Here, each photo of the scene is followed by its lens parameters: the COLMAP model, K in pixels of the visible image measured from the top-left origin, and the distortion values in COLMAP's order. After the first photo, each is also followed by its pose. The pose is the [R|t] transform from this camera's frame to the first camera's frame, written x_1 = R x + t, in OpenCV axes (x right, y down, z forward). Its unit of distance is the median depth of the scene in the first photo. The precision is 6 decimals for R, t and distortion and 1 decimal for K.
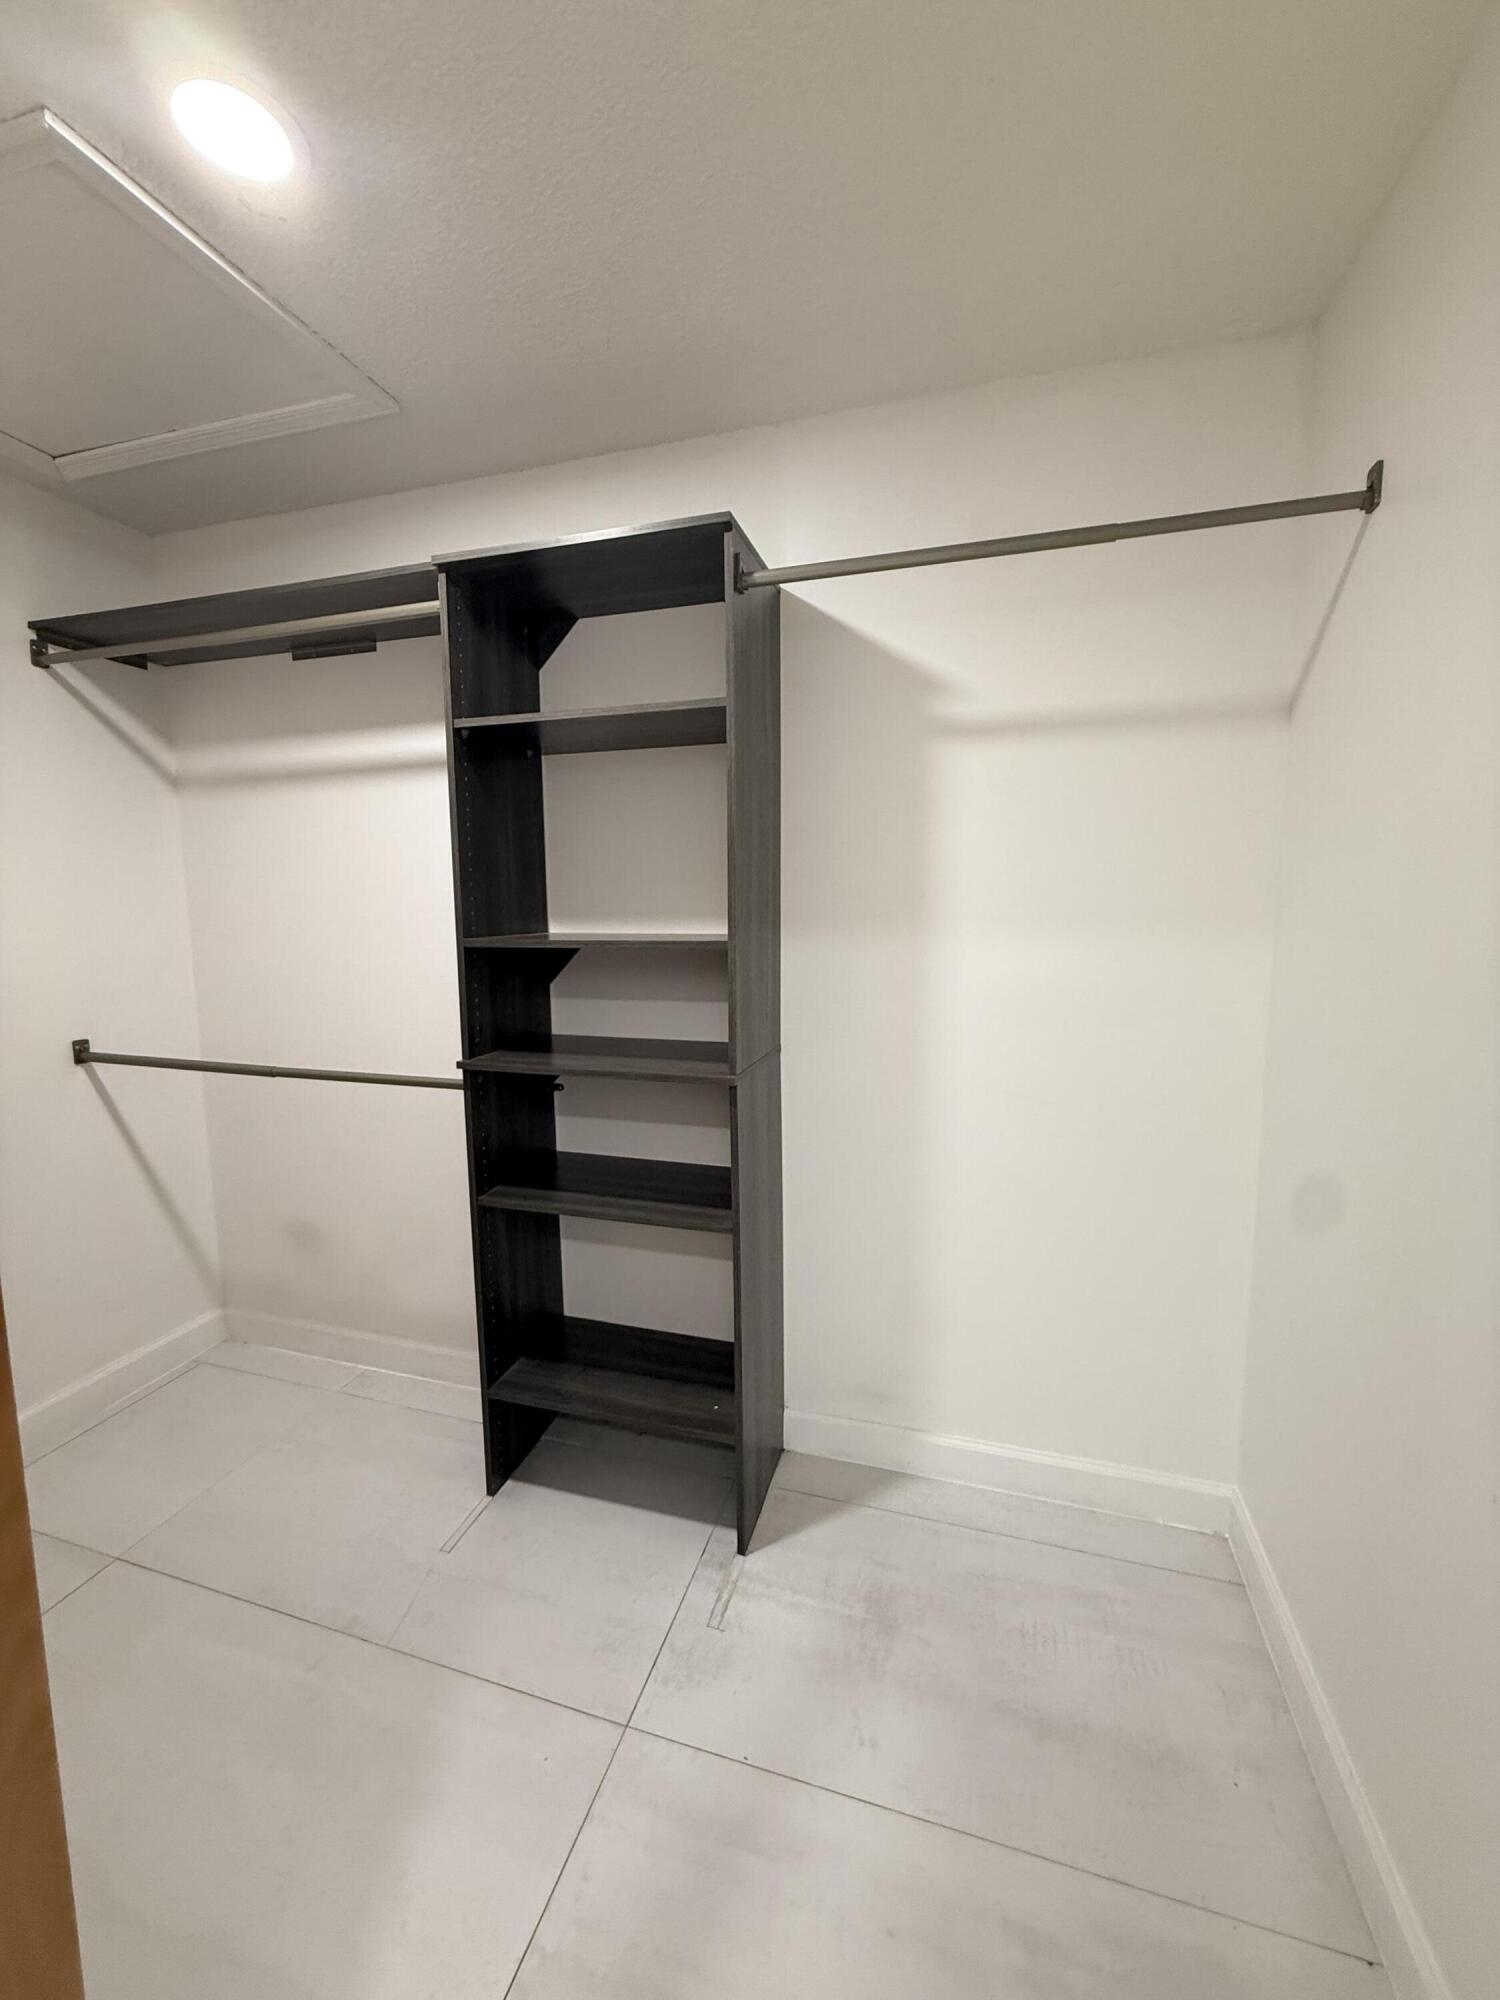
lens RADIAL K [[801.0, 0, 750.3], [0, 801.0, 994.7], [0, 0, 1]] dist [0.000880, 0.000537]
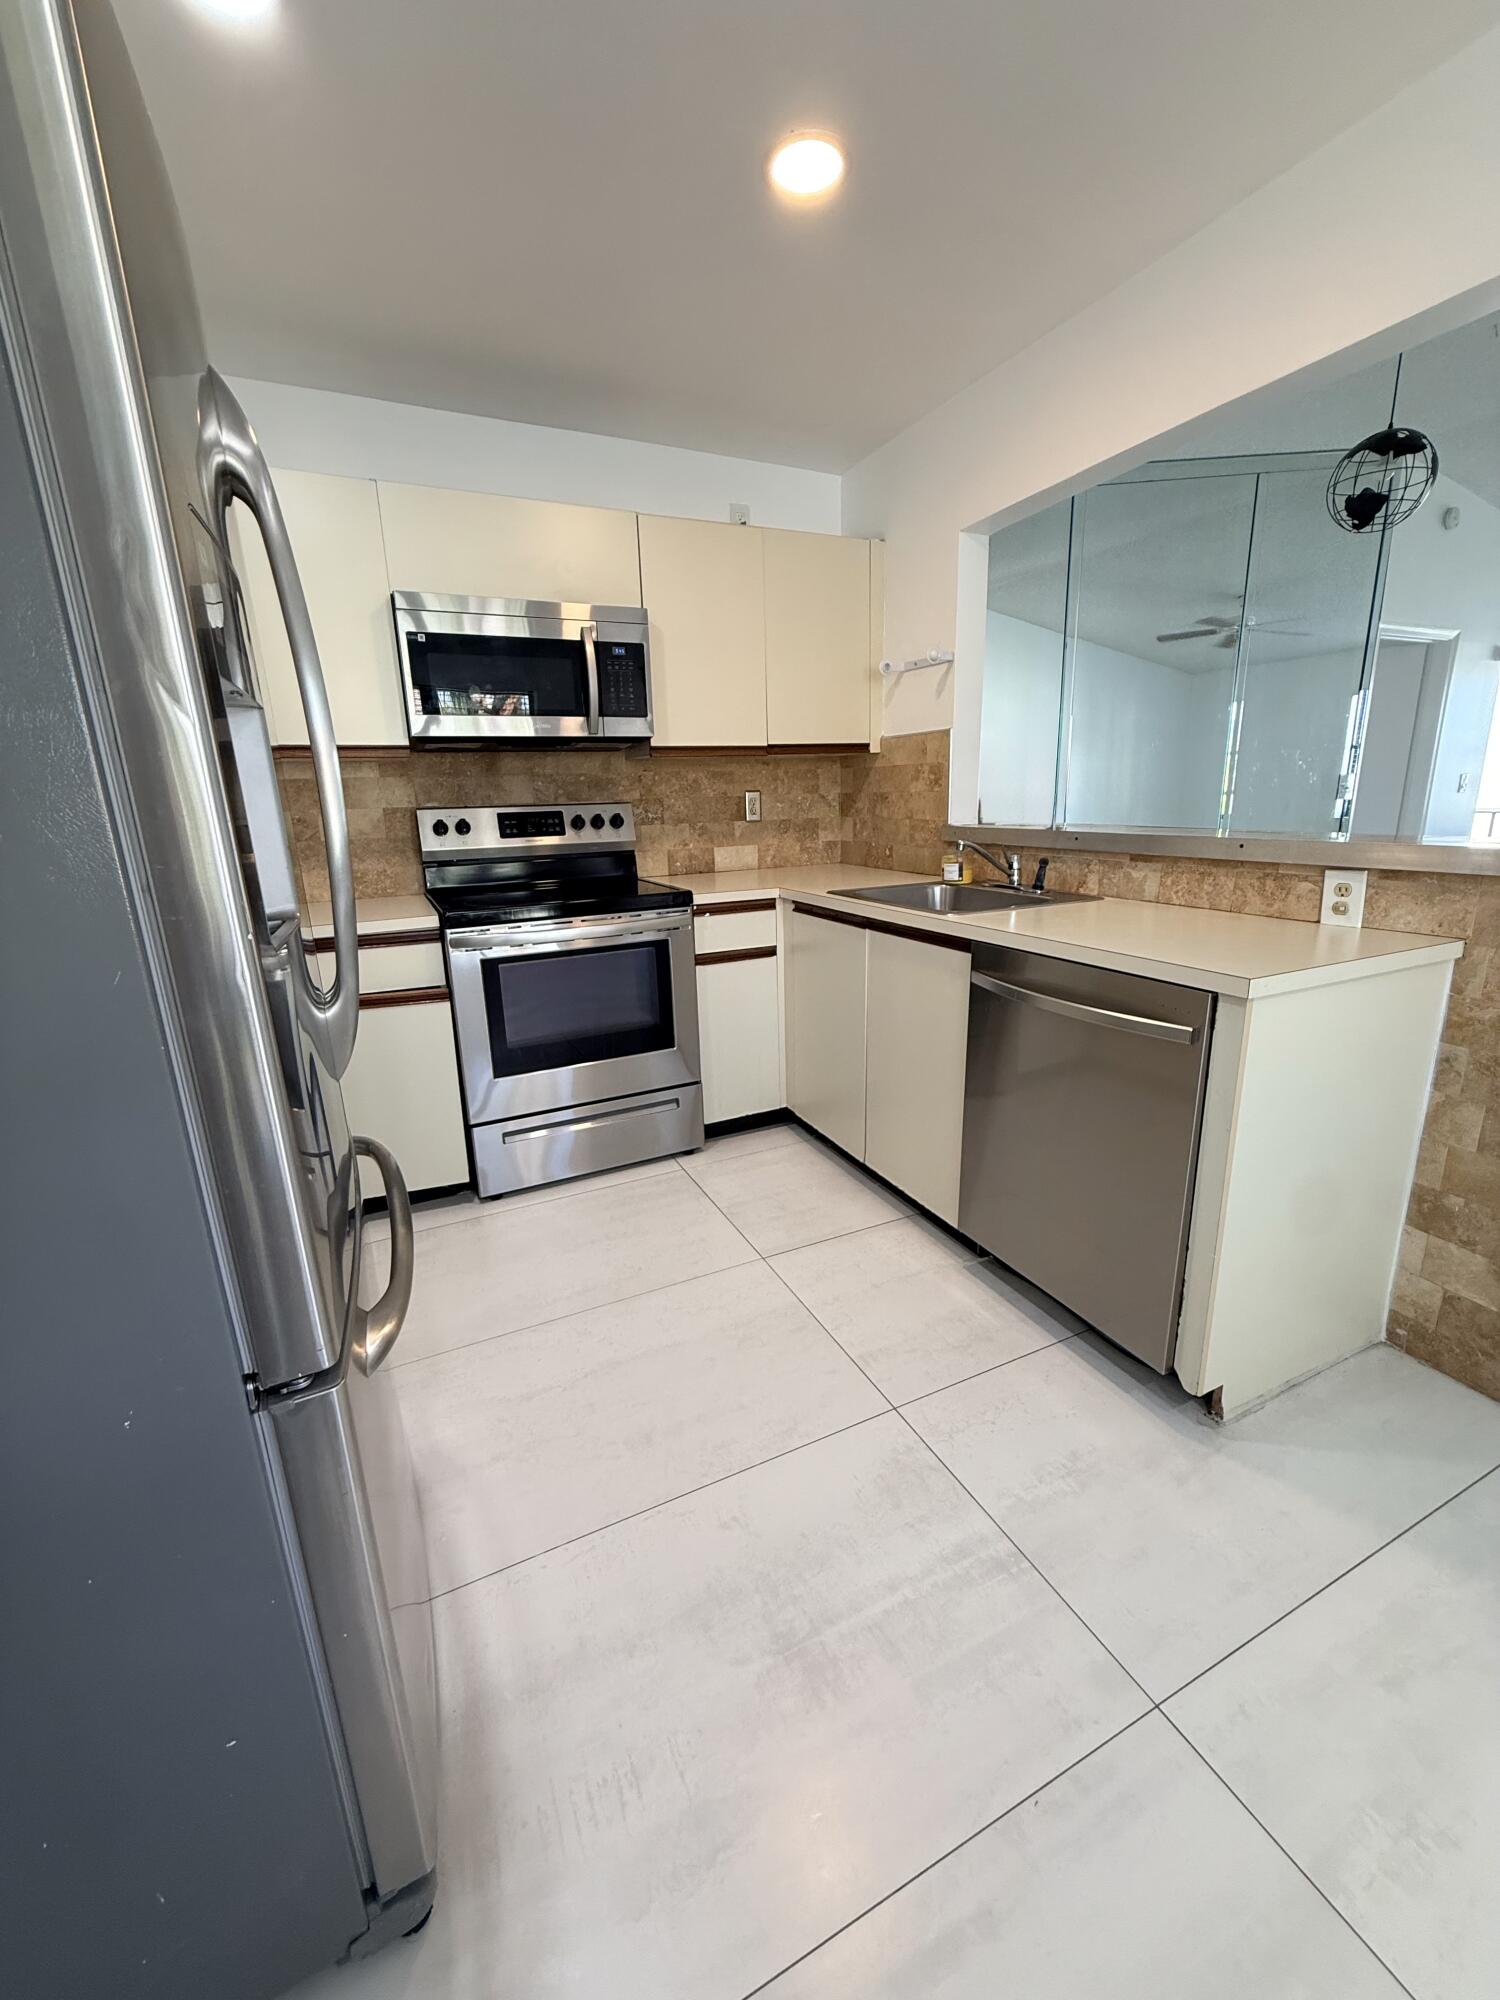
lens RADIAL K [[801.0, 0, 750.3], [0, 801.0, 994.7], [0, 0, 1]] dist [0.000880, 0.000537]
pose [[-0.743071, 0.190197, -0.641616, 0.545740], [-0.046681, 0.941695, 0.333213, -0.038049], [0.667583, 0.277552, -0.690868, 1.277770]]
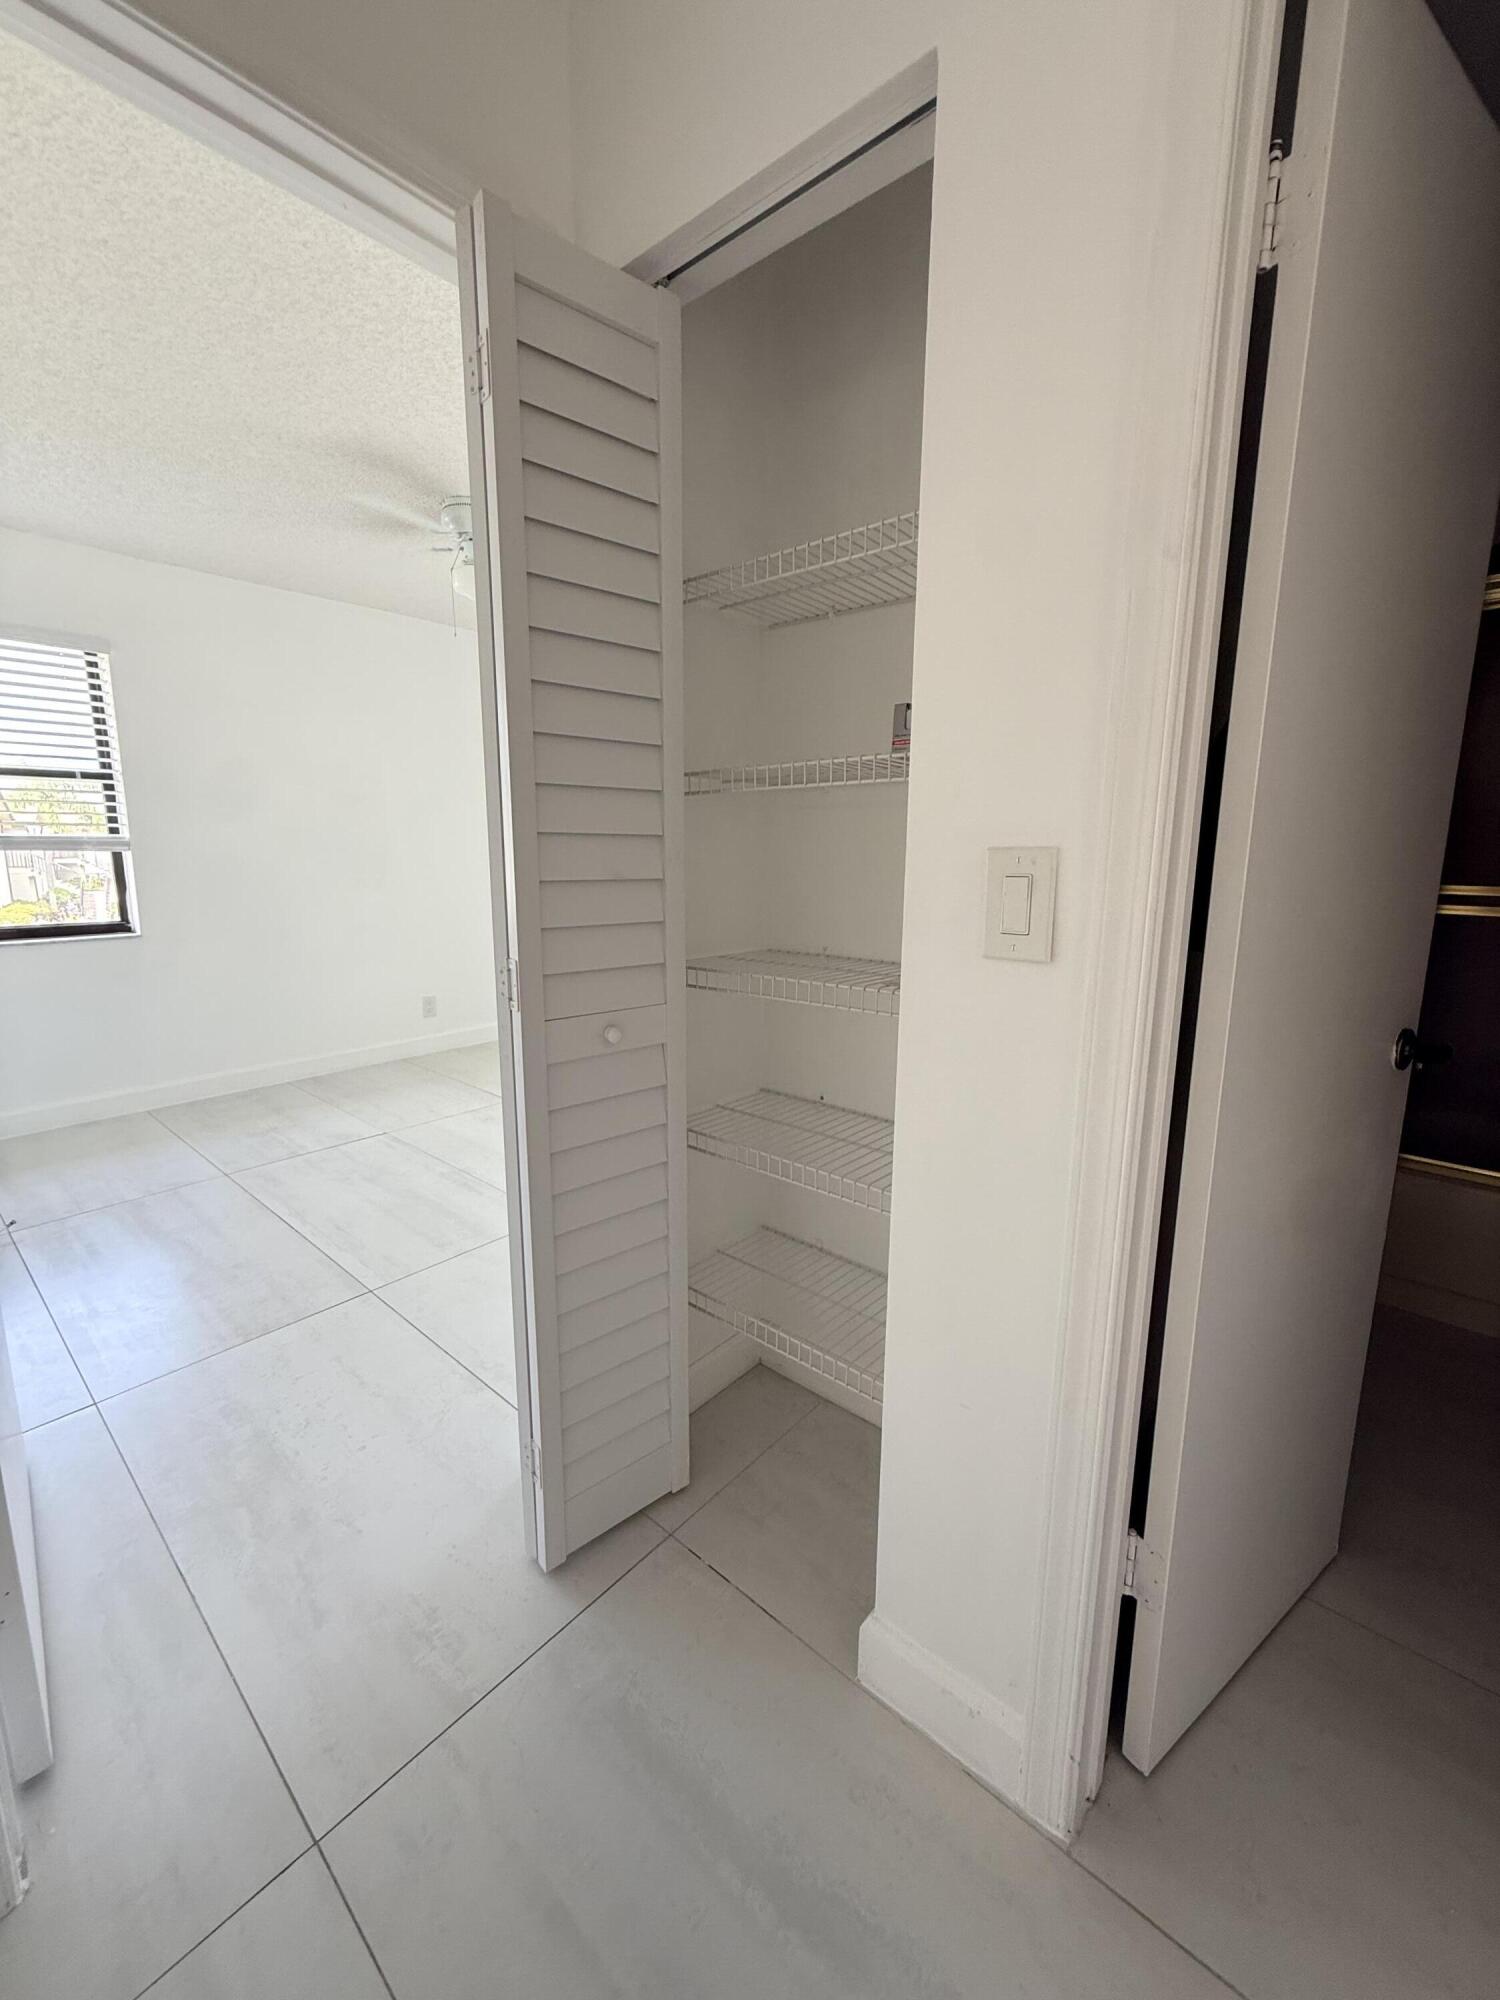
lens RADIAL K [[801.0, 0, 750.3], [0, 801.0, 994.7], [0, 0, 1]] dist [0.000880, 0.000537]
pose [[-0.911076, -0.072163, 0.405873, -1.912865], [0.048531, 0.958937, 0.279435, -0.130684], [-0.409372, 0.274284, -0.870163, 2.233405]]
